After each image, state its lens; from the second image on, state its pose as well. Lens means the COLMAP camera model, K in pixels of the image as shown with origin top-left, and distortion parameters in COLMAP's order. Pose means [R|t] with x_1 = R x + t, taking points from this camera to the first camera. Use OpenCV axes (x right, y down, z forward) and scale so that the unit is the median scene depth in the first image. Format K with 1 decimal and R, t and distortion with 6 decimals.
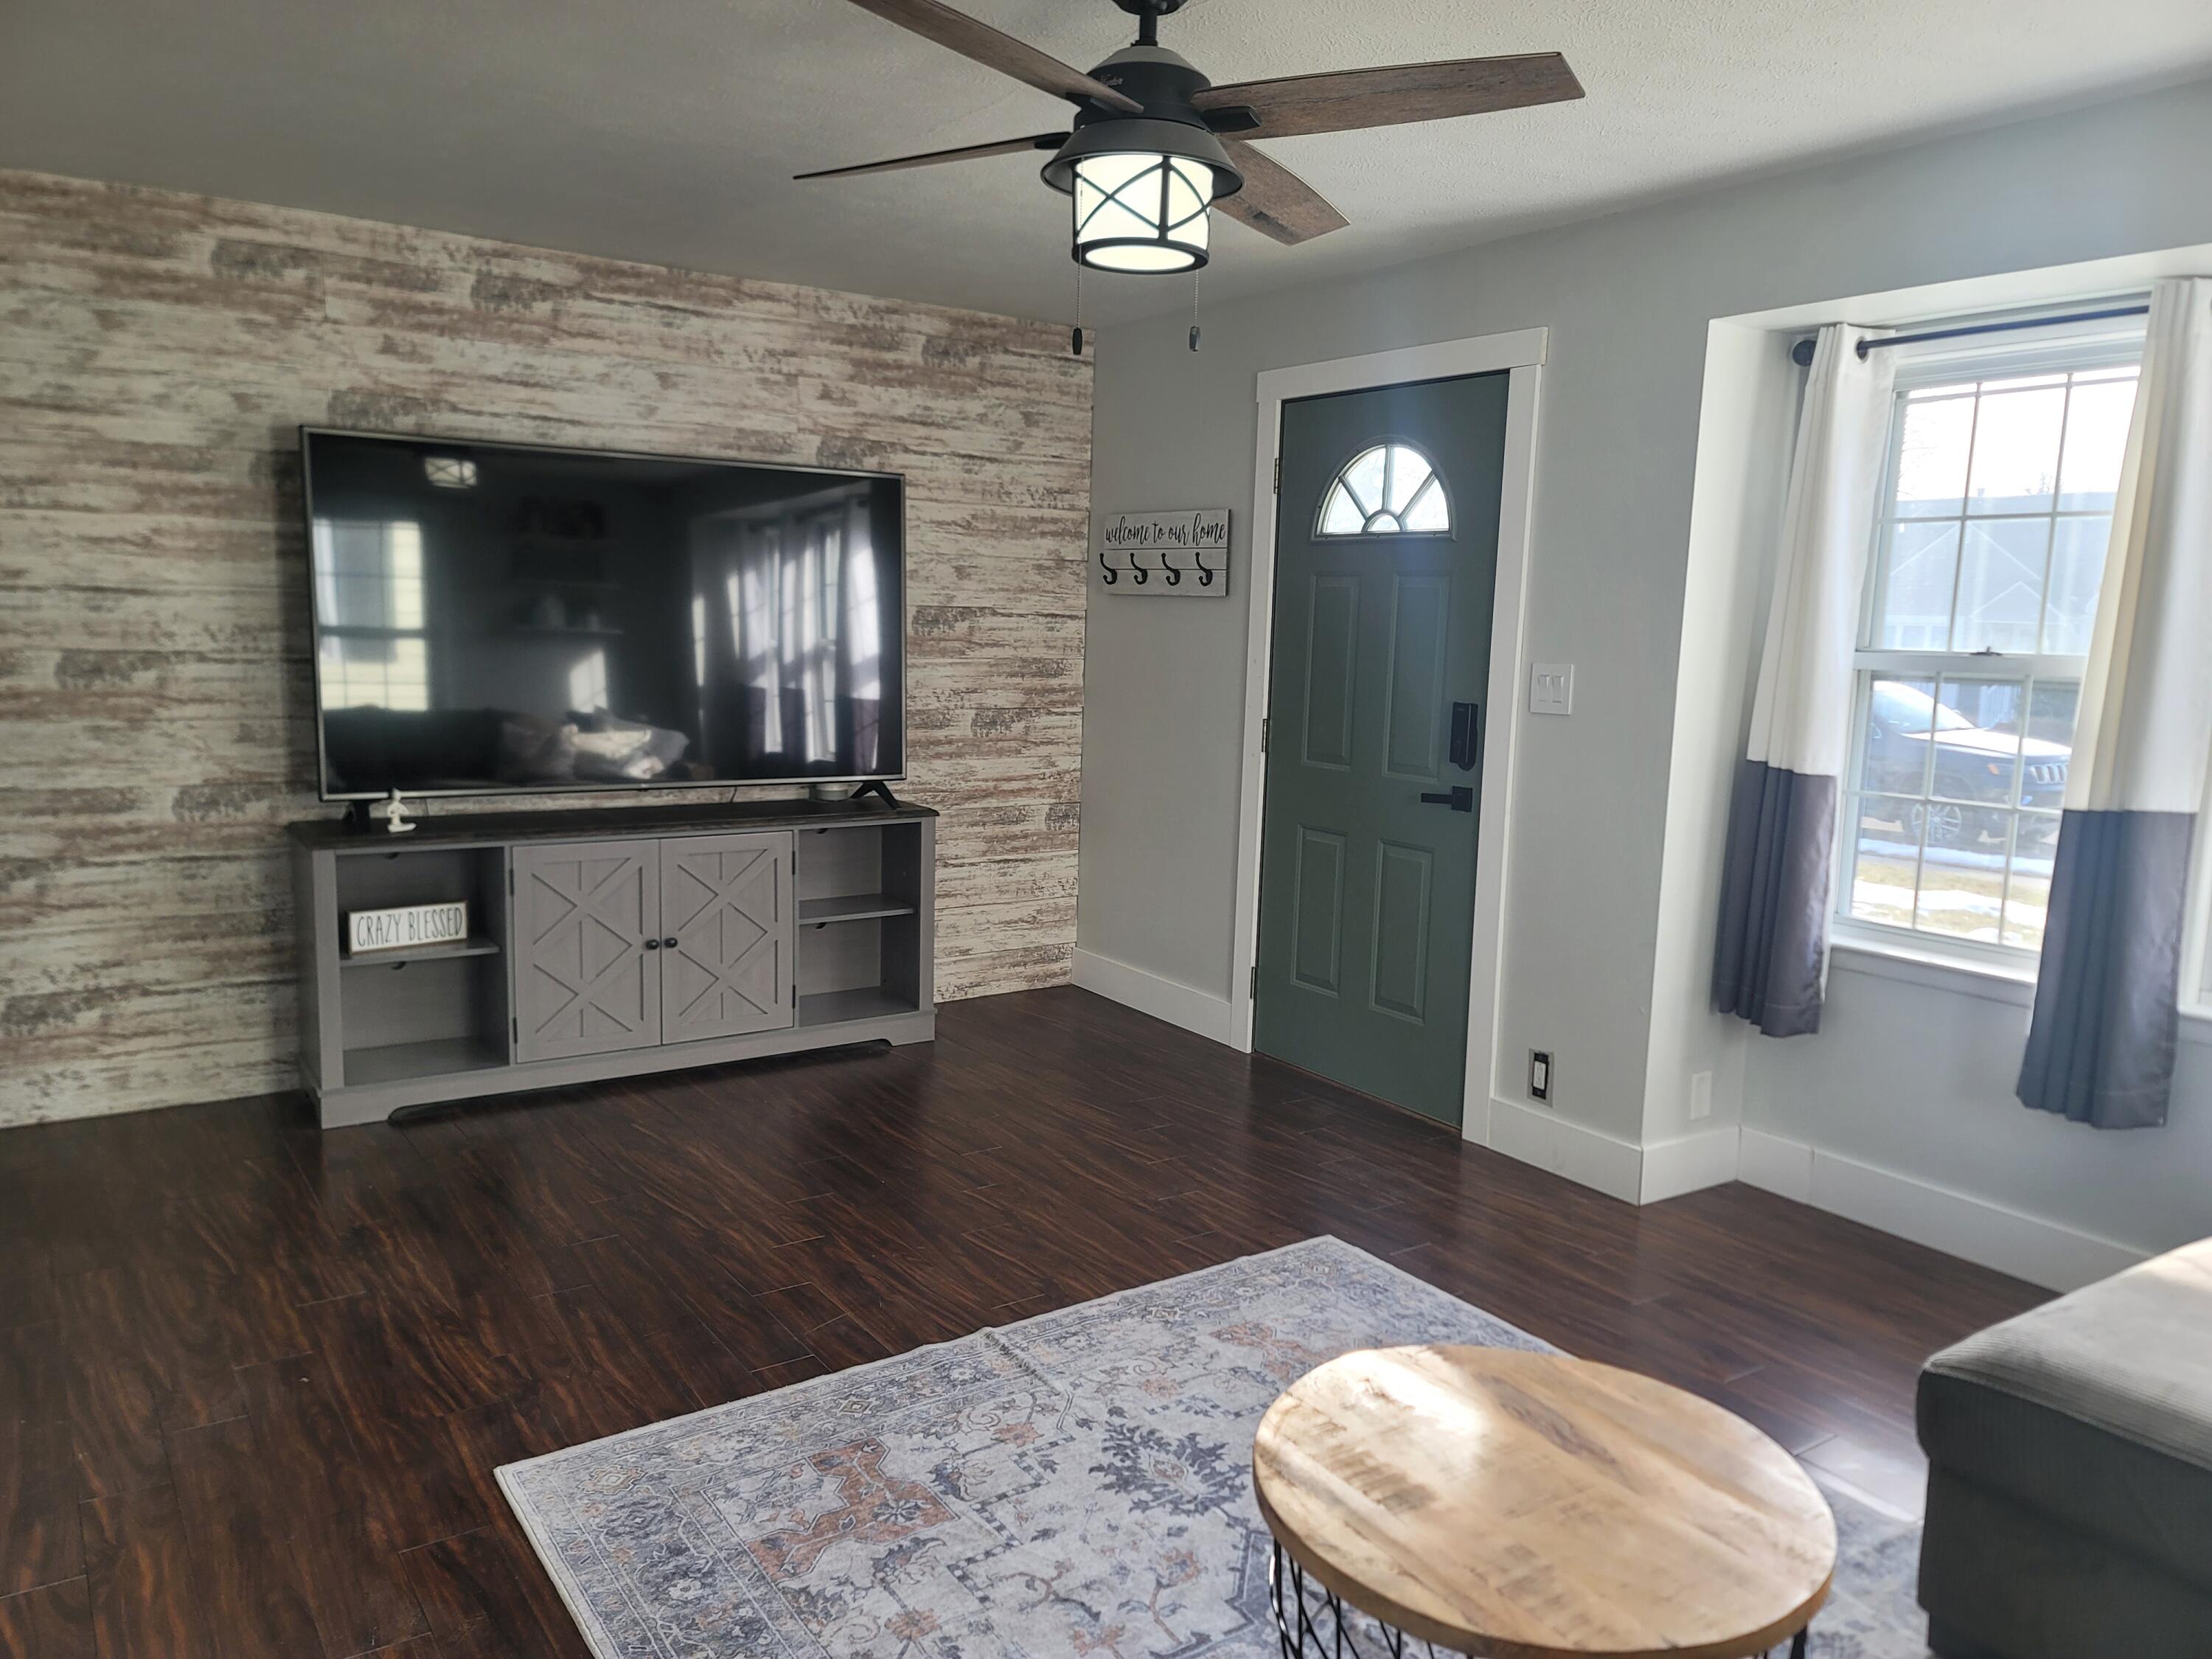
lens RADIAL K [[1596.8, 0, 1108.6], [0, 1596.8, 833.1], [0, 0, 1]] dist [-0.000473, -0.000184]
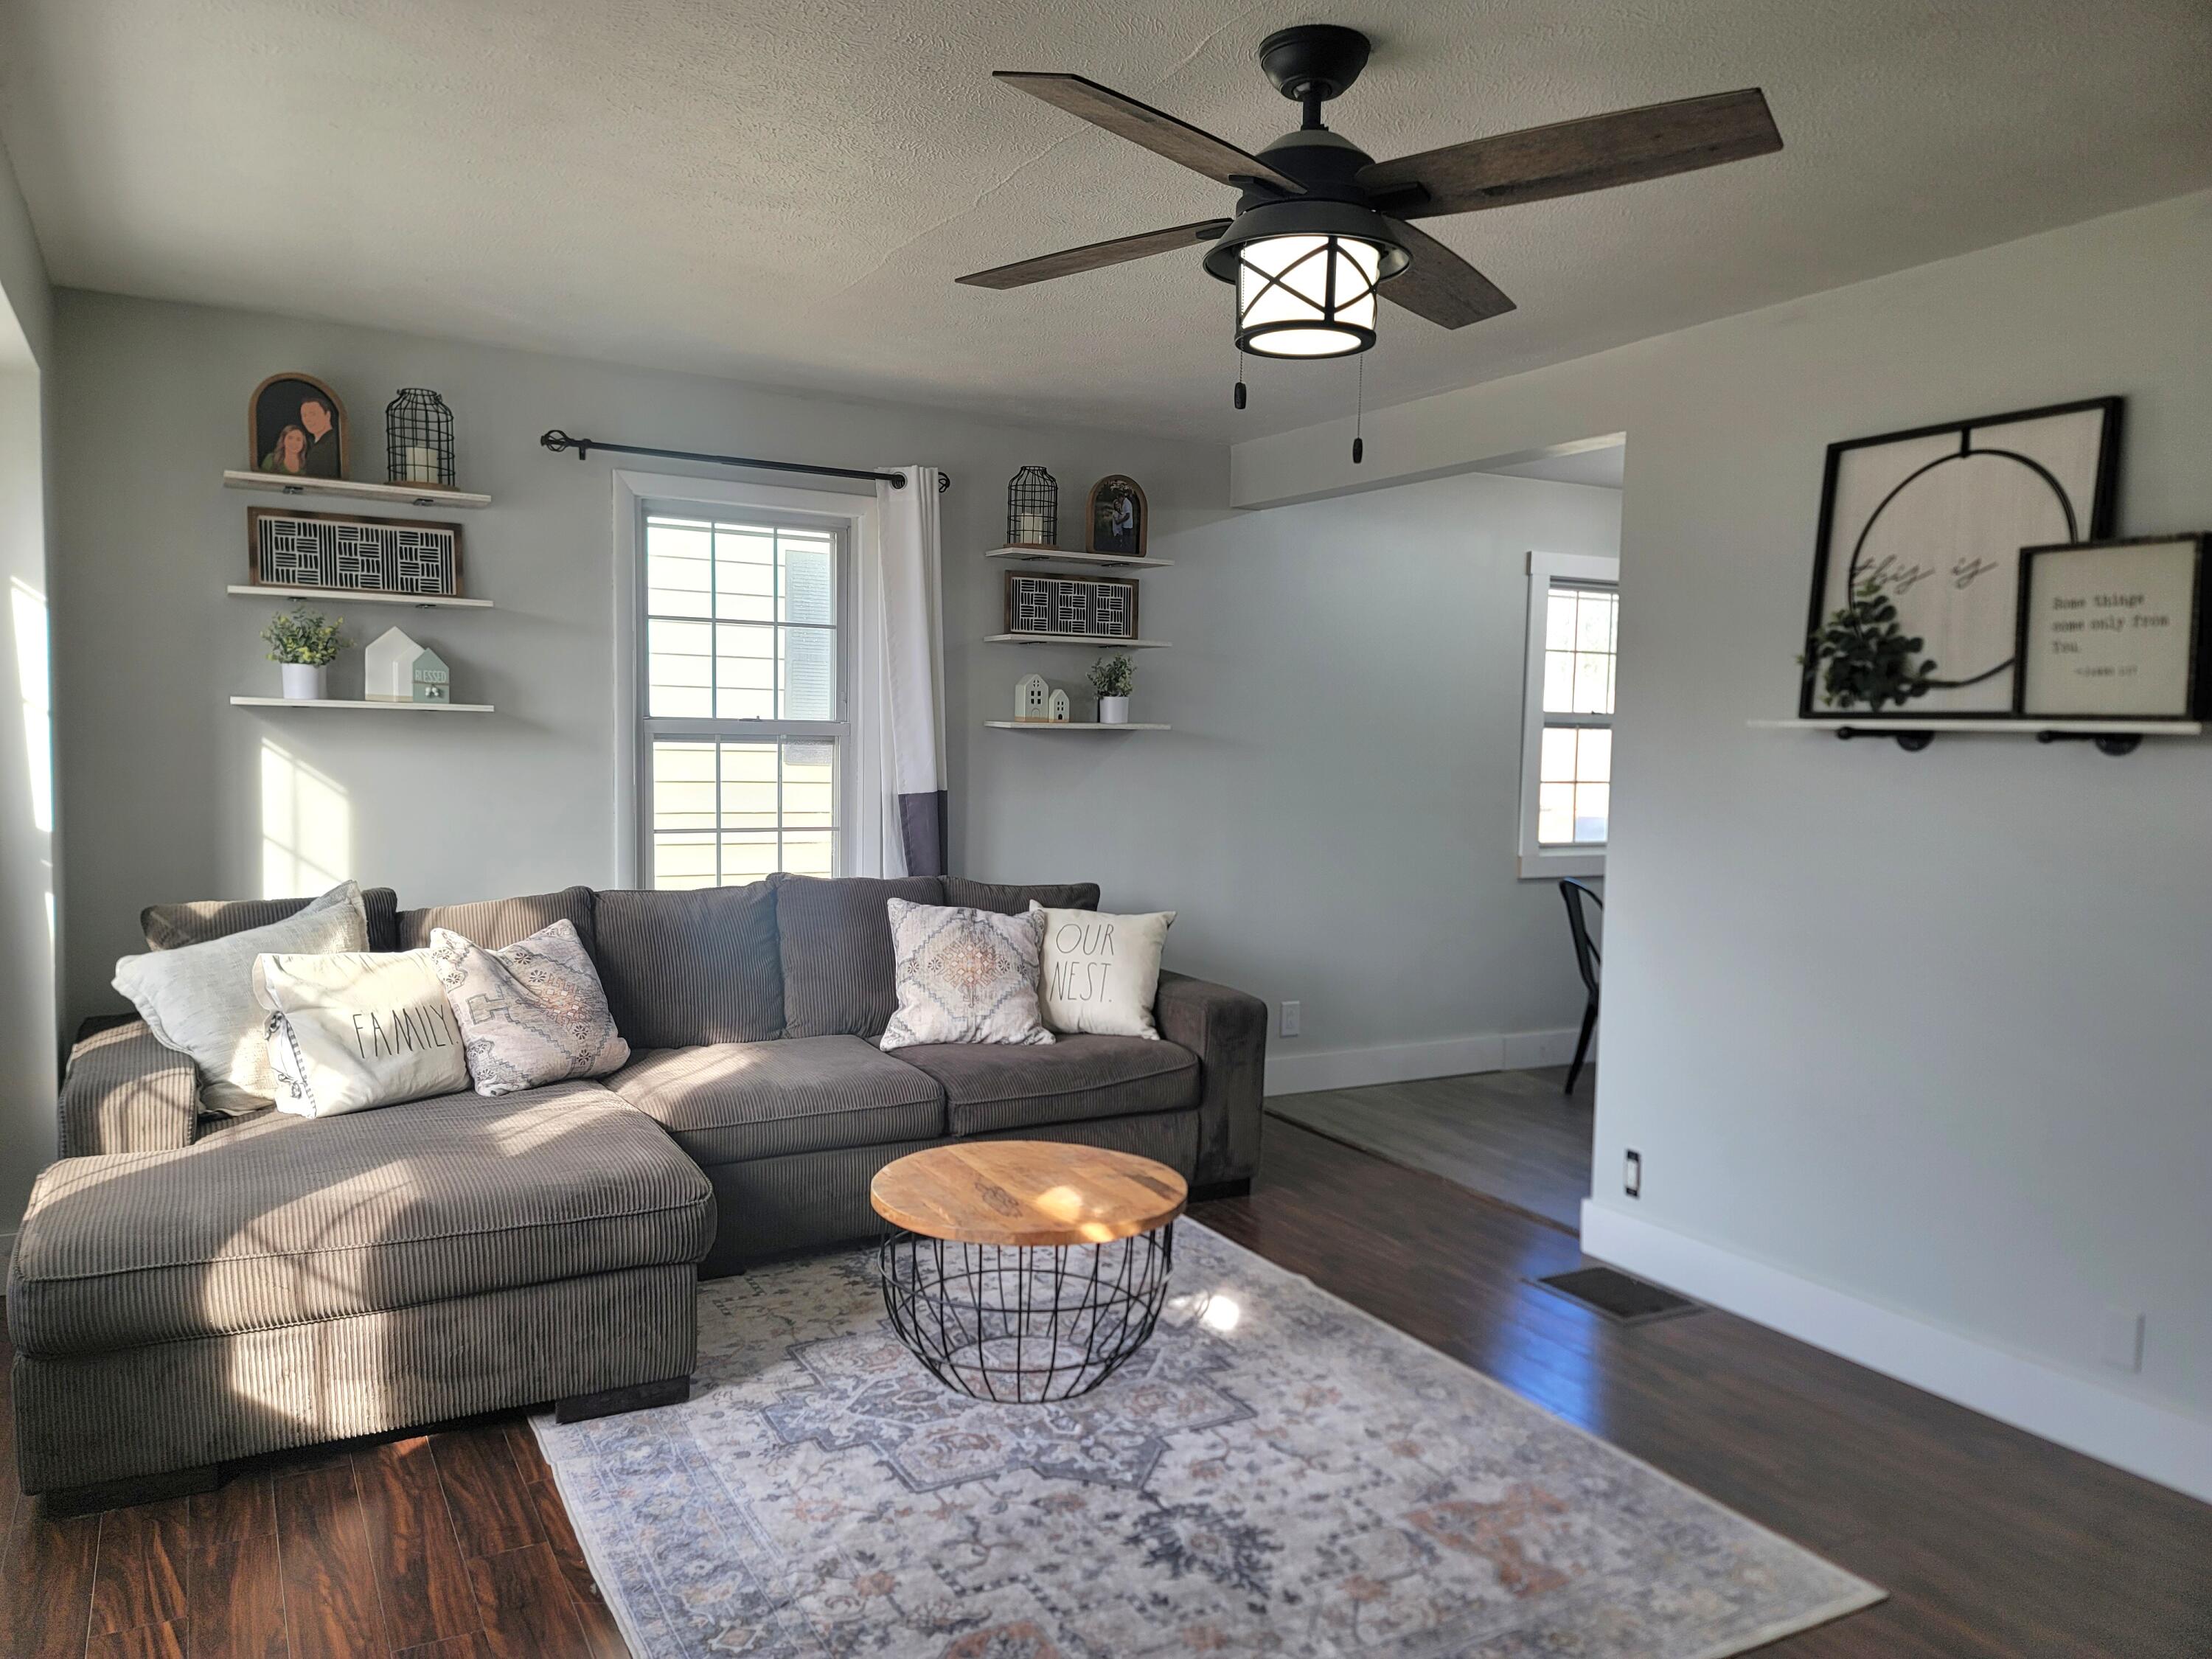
lens RADIAL K [[1596.8, 0, 1108.6], [0, 1596.8, 832.4], [0, 0, 1]] dist [-0.000473, -0.000184]
pose [[-0.995082, -0.054289, 0.082856, 0.039665], [-0.033591, 0.971817, 0.233332, -0.277845], [-0.093188, 0.229401, -0.968861, 1.914403]]
